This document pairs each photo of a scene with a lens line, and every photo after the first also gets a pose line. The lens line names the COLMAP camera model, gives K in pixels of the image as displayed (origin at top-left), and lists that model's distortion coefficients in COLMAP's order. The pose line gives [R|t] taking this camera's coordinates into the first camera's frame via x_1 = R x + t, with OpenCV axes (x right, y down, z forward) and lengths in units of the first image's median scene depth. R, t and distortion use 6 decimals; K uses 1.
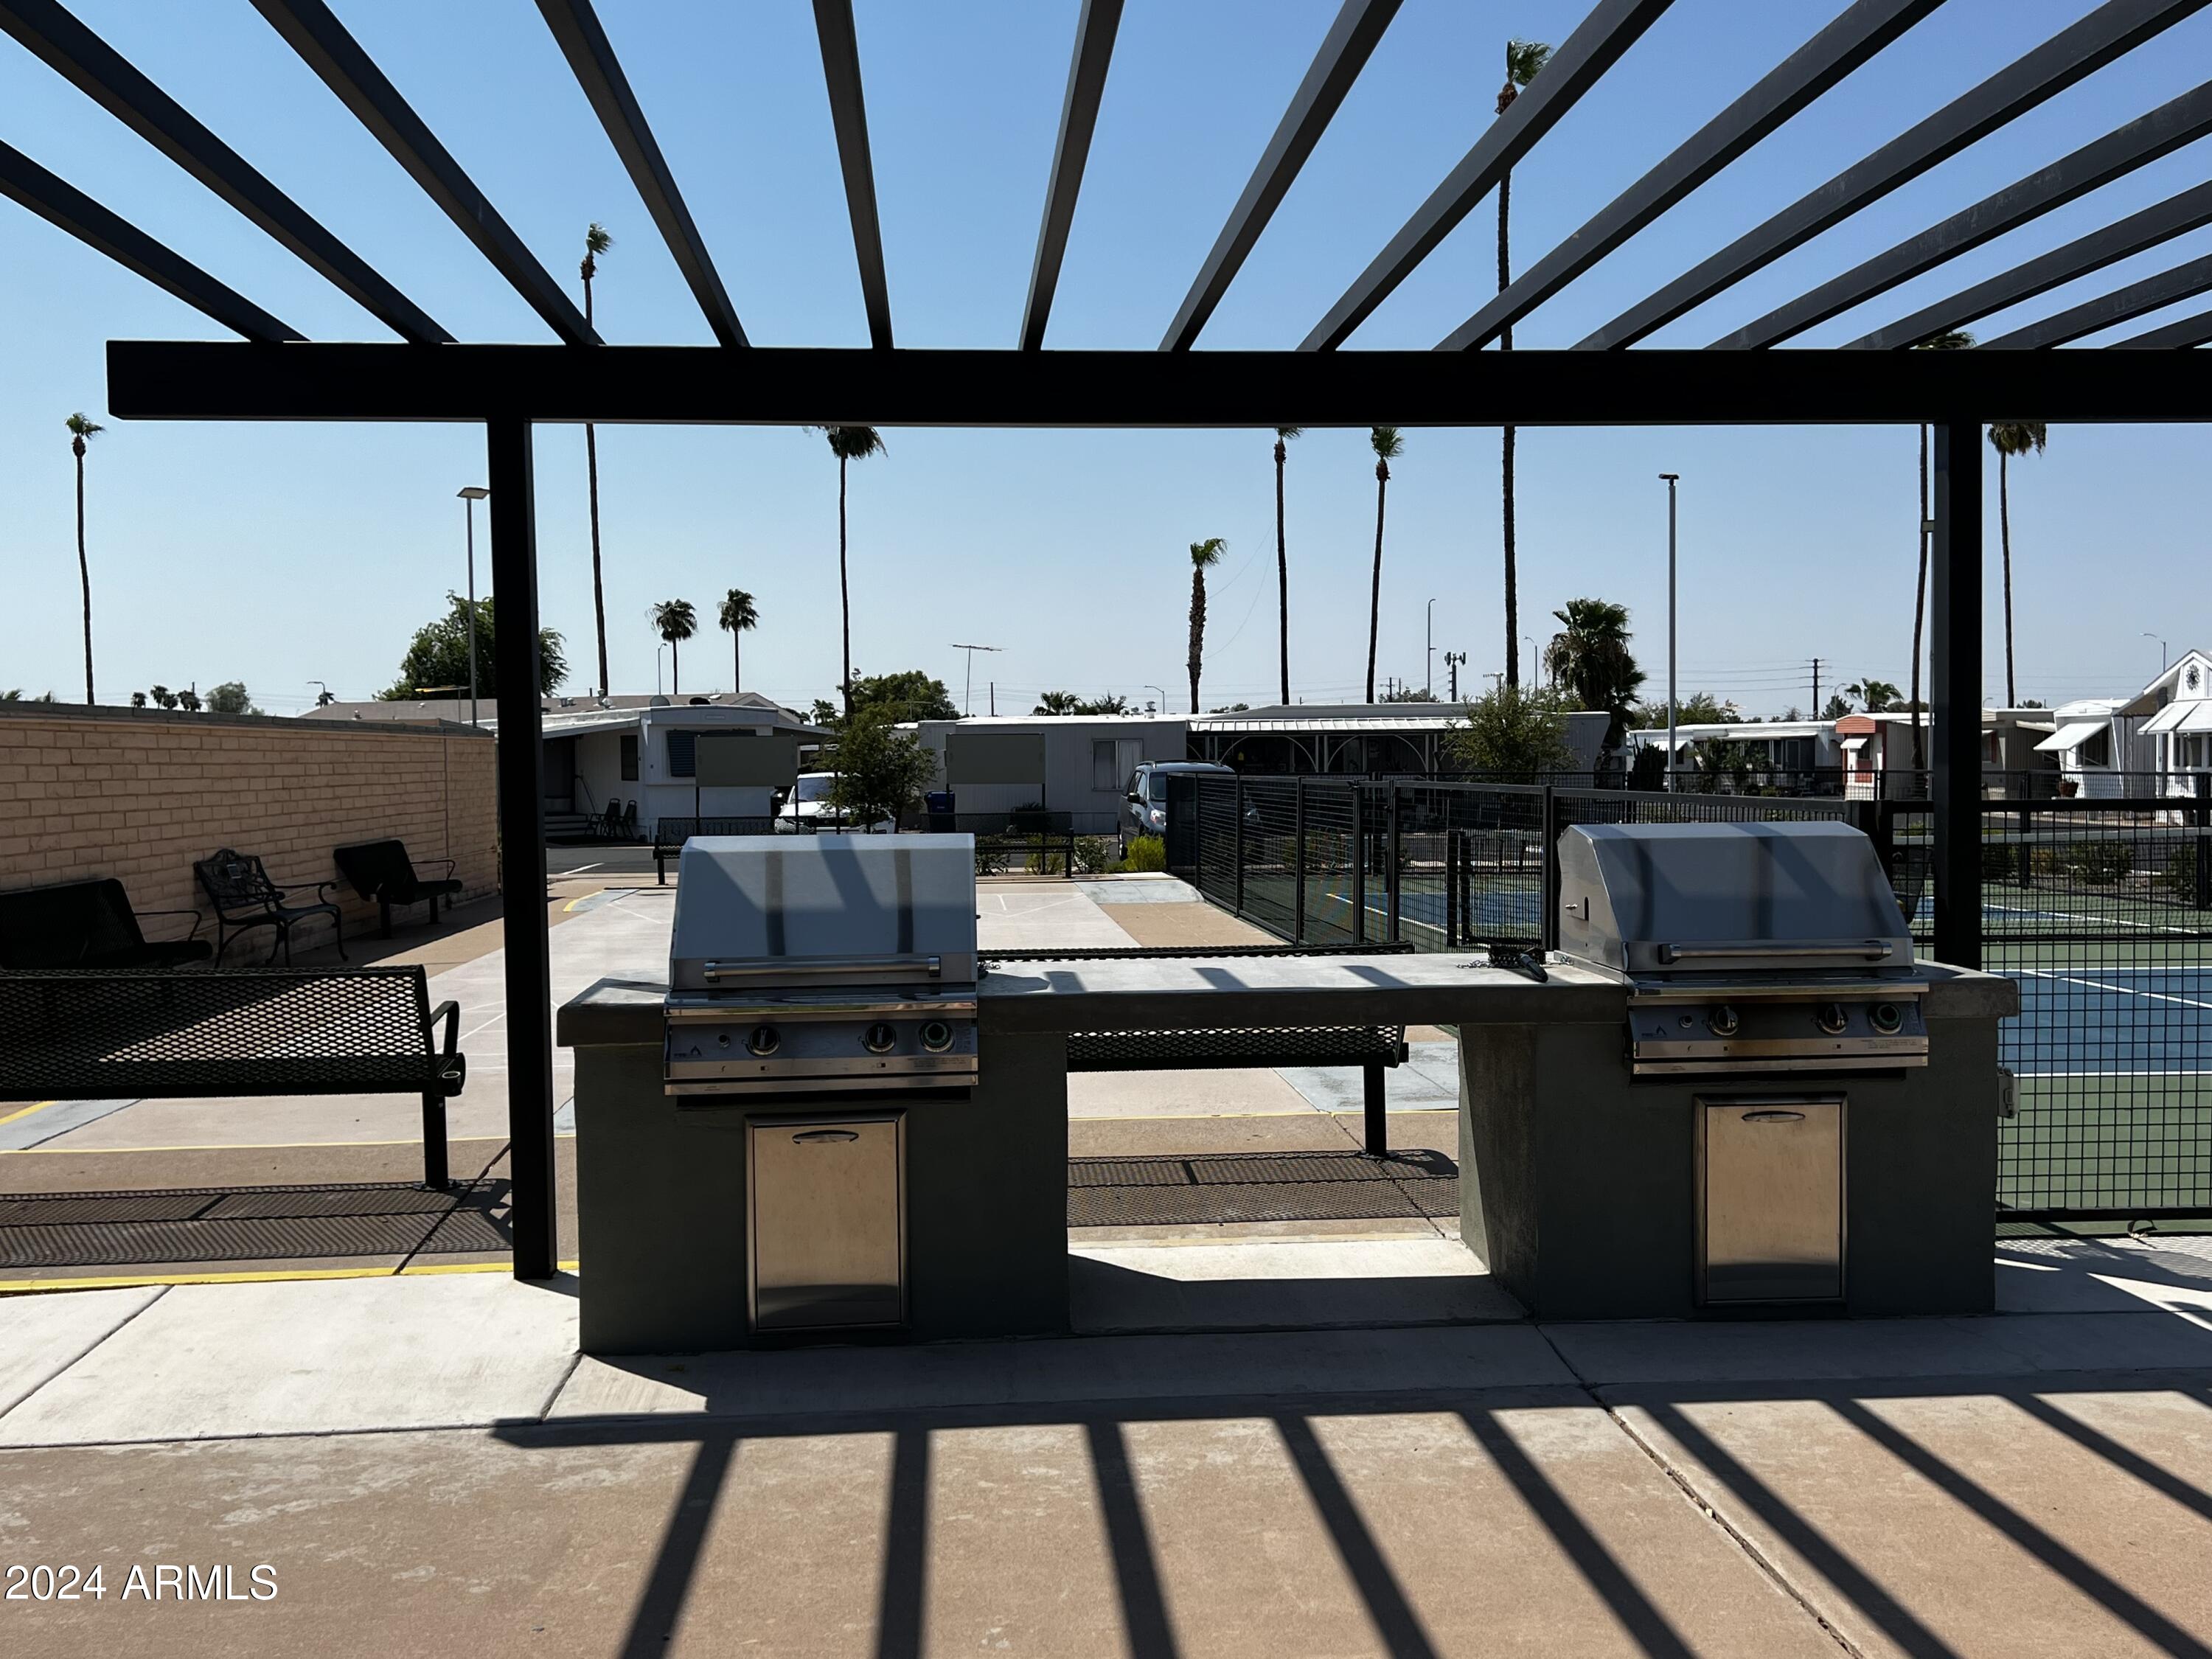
lens RADIAL K [[2047.9, 0, 1056.9], [0, 2047.9, 885.6], [0, 0, 1]] dist [0.014702, 0.000000]
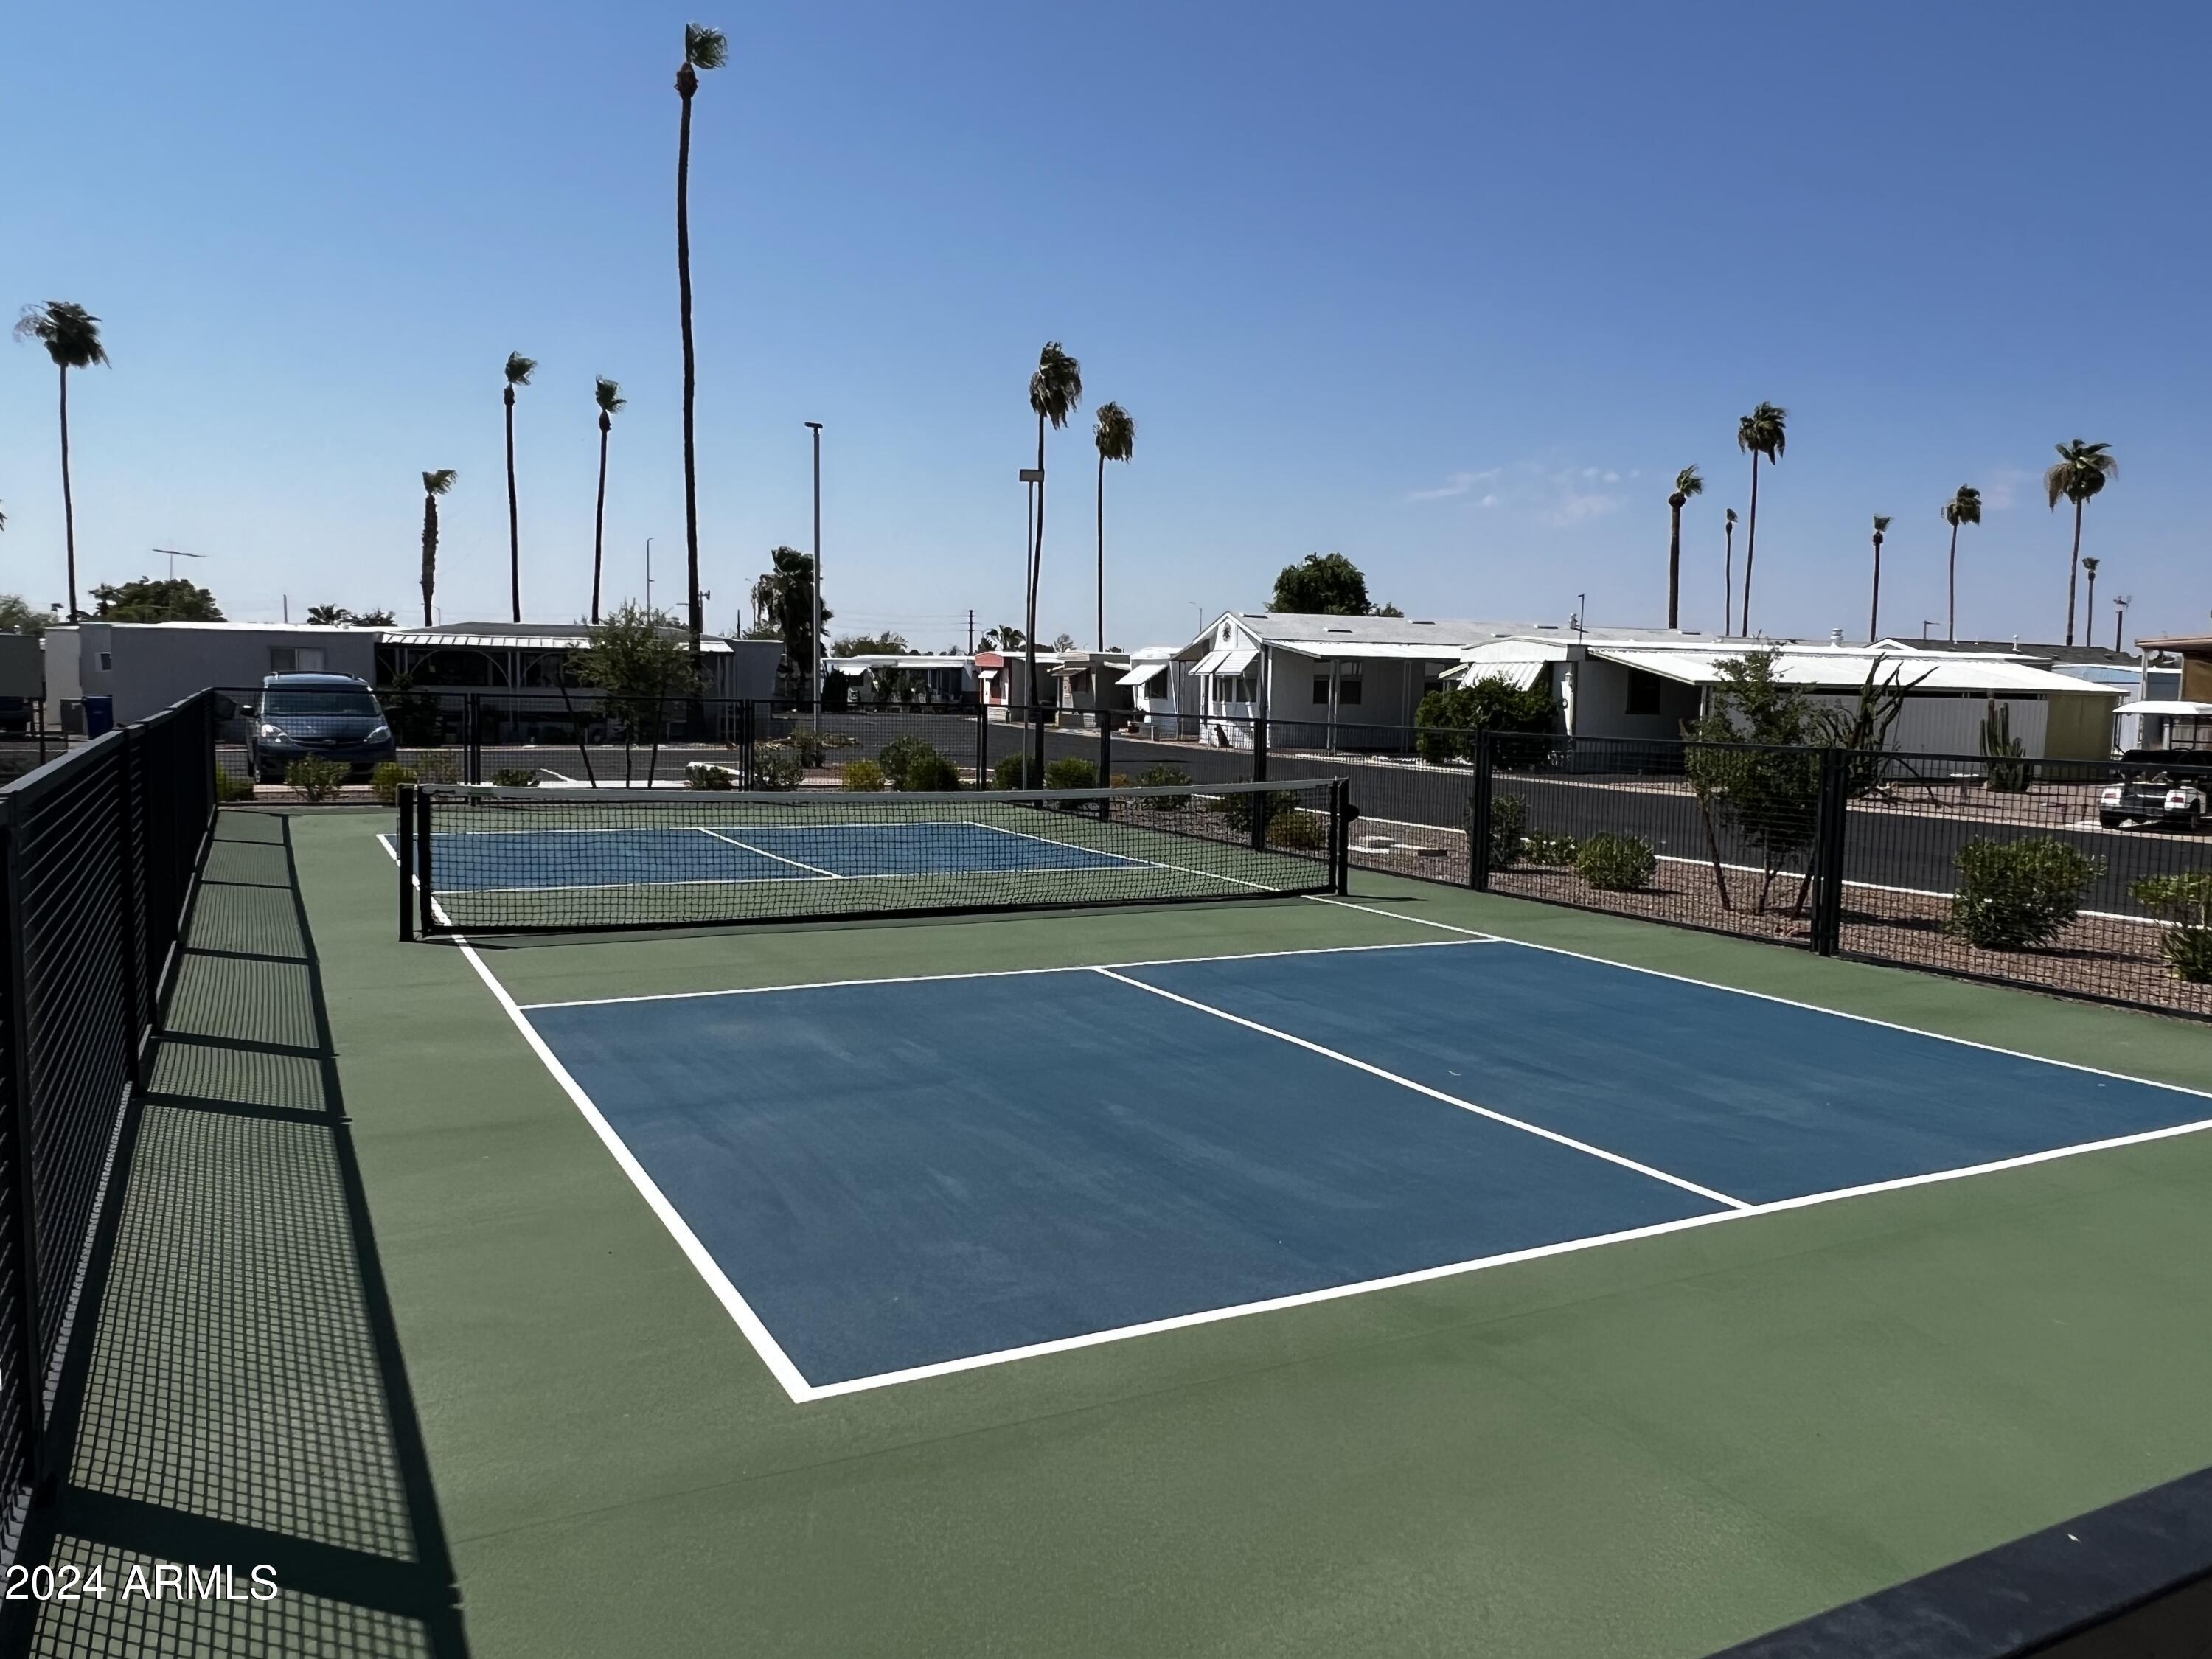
lens RADIAL K [[1554.3, 0, 1105.7], [0, 1554.3, 828.3], [0, 0, 1]] dist [-0.008656, -0.010909]
pose [[0.906048, -0.009747, 0.423063, 0.043596], [-0.005448, 0.999383, 0.034692, -0.007394], [-0.423140, -0.033738, 0.905436, 0.090074]]
